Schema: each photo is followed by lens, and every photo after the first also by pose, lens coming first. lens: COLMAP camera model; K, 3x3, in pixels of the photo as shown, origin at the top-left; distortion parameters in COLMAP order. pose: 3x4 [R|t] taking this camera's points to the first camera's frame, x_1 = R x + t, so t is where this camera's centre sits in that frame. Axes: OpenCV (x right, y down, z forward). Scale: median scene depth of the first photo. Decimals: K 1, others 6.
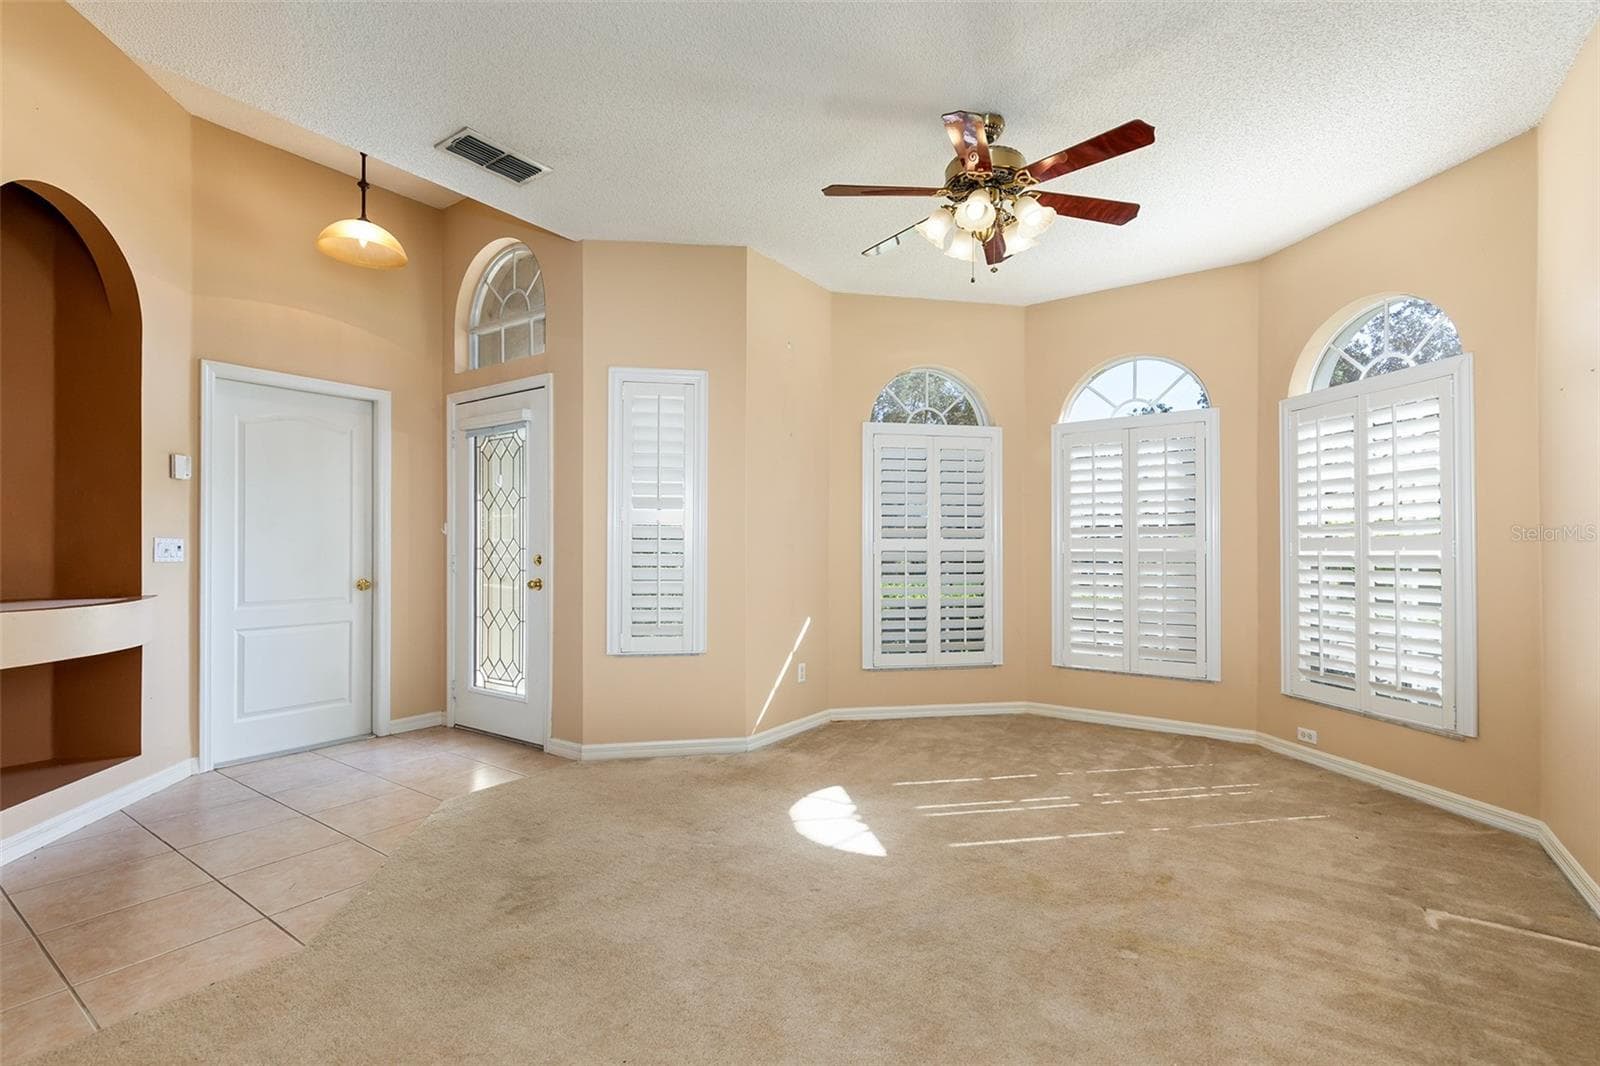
lens RADIAL K [[731.5, 0, 794.8], [0, 731.5, 542.1], [0, 0, 1]] dist [0.024378, -0.001289]
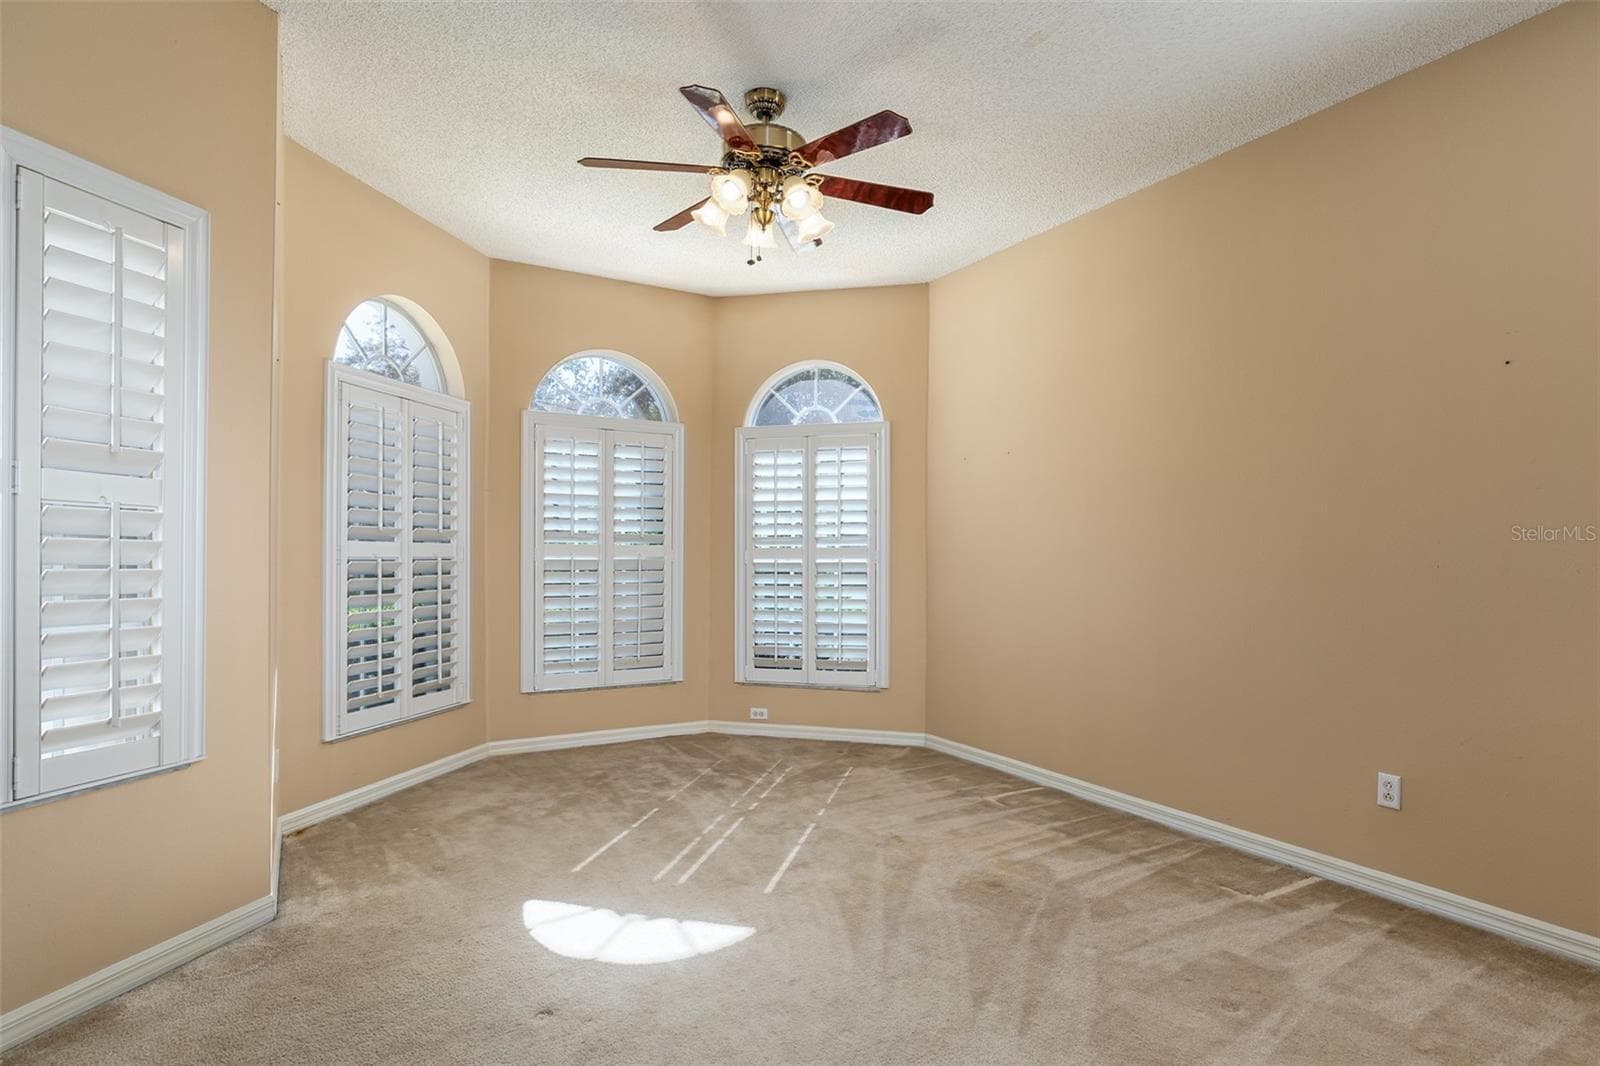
lens RADIAL K [[832.7, 0, 817.9], [0, 832.7, 557.2], [0, 0, 1]] dist [0.007522, 0.001350]
pose [[0.407371, -0.001498, 0.913262, -0.496010], [-0.014332, 0.999865, 0.008033, -0.002780], [-0.913150, -0.016361, 0.407294, 0.373554]]
